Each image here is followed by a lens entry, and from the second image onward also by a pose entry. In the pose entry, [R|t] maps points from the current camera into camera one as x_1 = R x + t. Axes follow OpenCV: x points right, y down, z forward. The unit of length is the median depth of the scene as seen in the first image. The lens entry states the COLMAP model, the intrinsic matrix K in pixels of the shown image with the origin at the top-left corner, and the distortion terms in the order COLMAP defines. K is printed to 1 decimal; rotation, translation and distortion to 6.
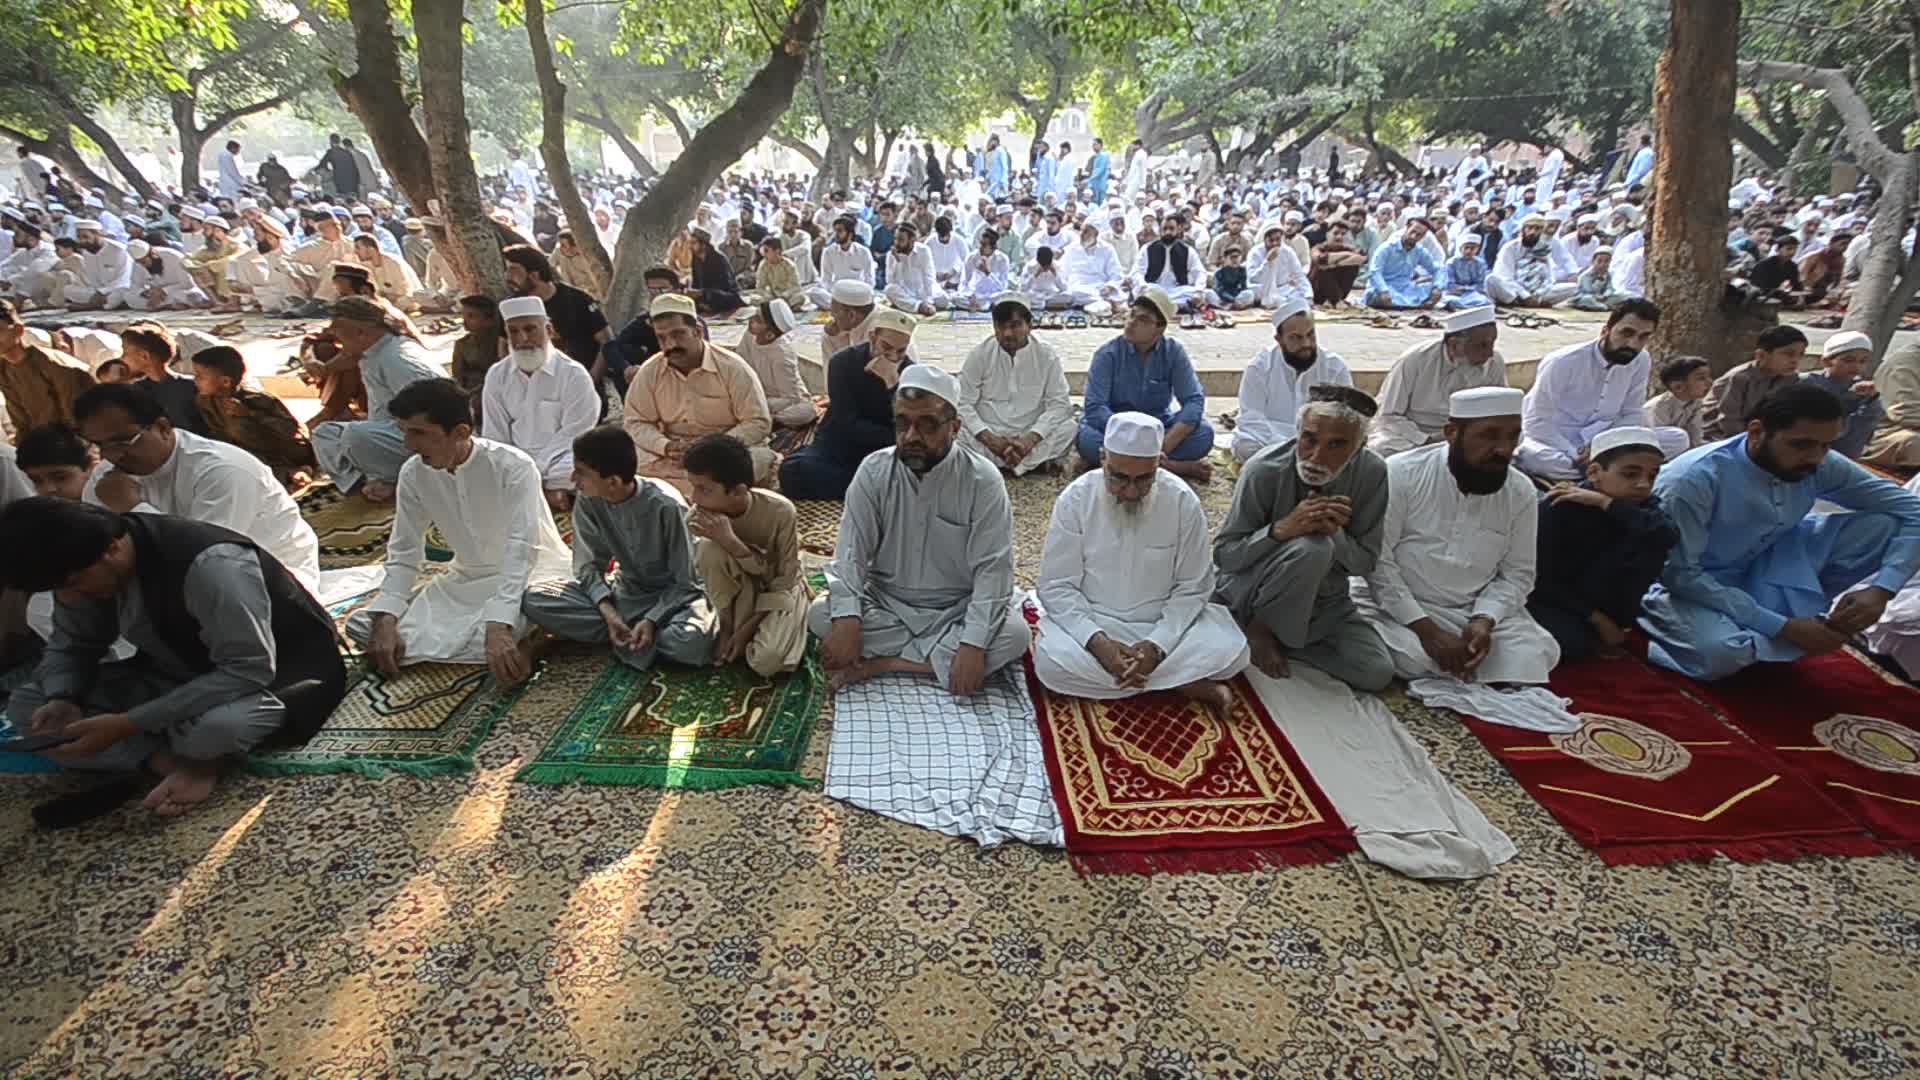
lens RADIAL K [[874.0, 0, 971.3], [0, 874.0, 546.9], [0, 0, 1]] dist [-0.002546, -0.000987]
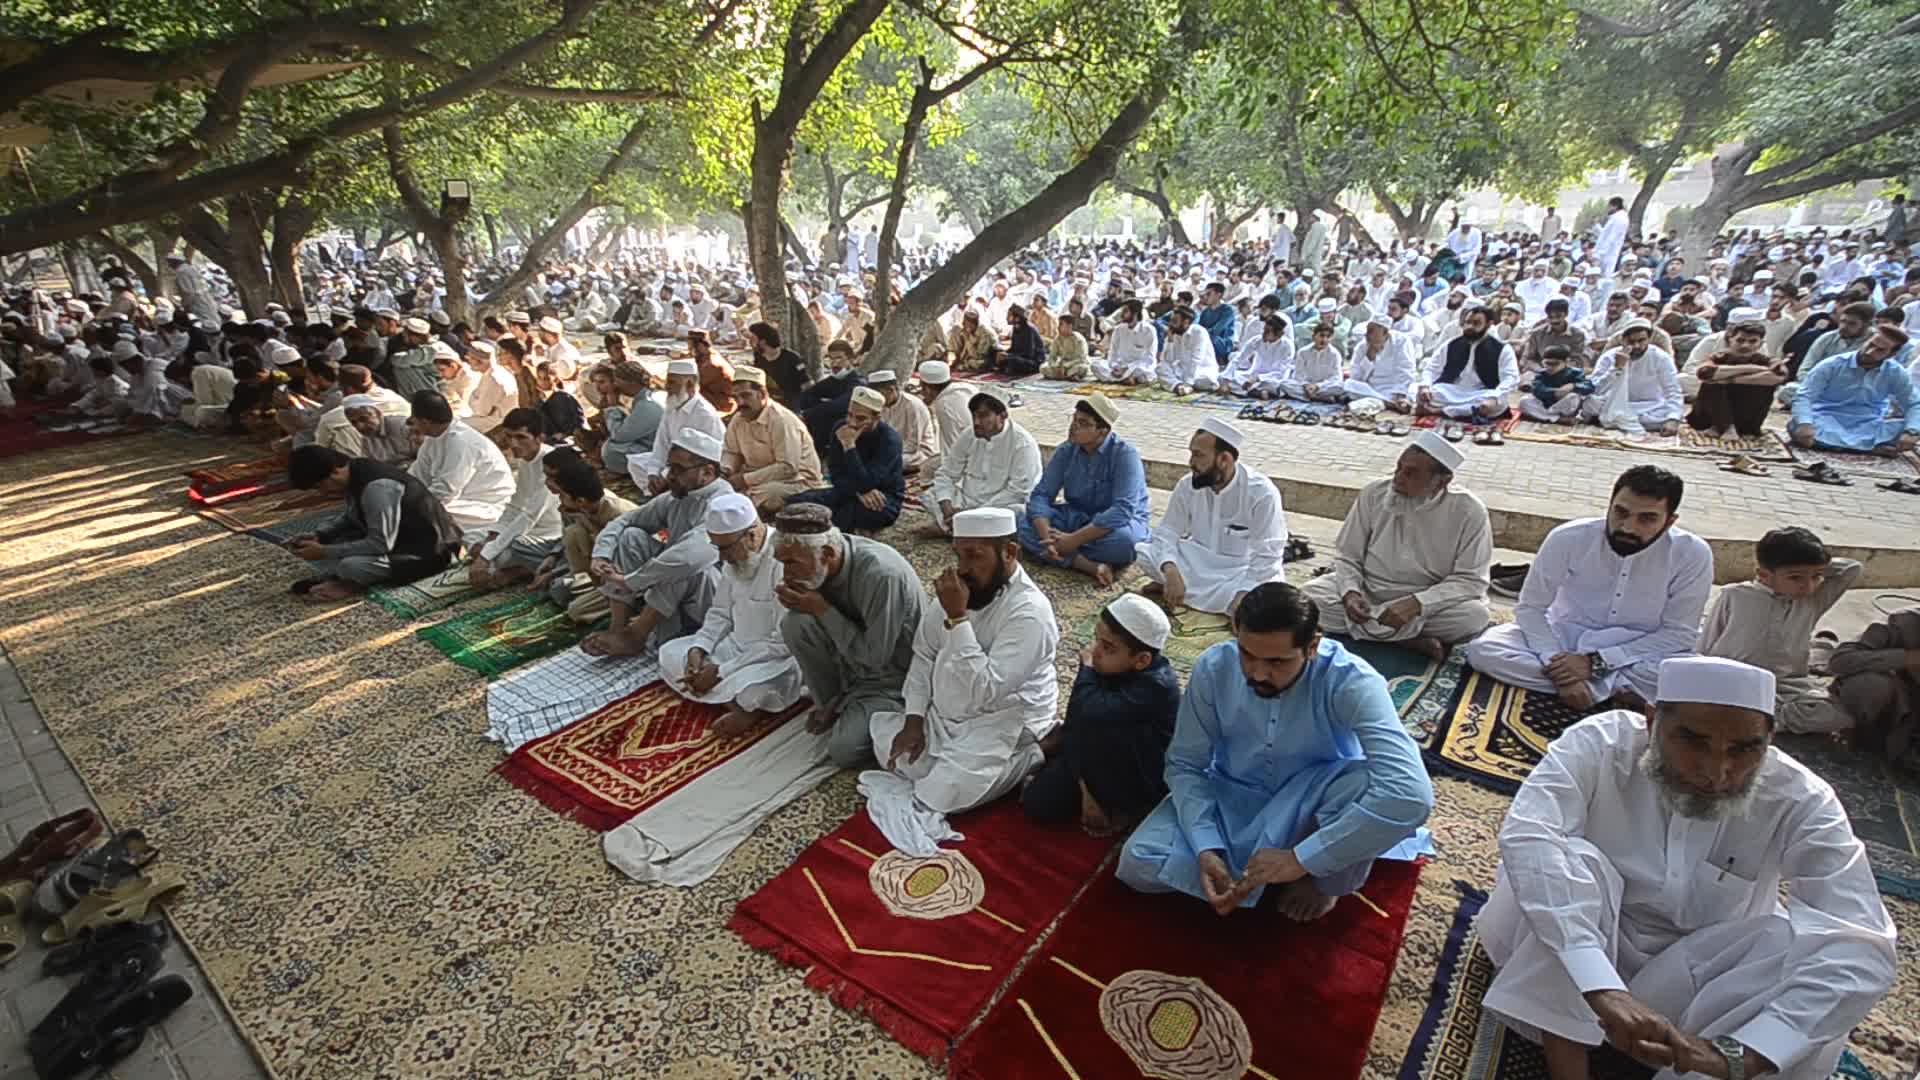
lens RADIAL K [[874.0, 0, 971.3], [0, 874.0, 546.9], [0, 0, 1]] dist [-0.002546, -0.000987]
pose [[0.789815, 0.196006, -0.581183, 0.379156], [-0.227352, 0.973620, 0.019390, -0.053961], [0.569652, 0.116819, 0.813542, 0.043409]]
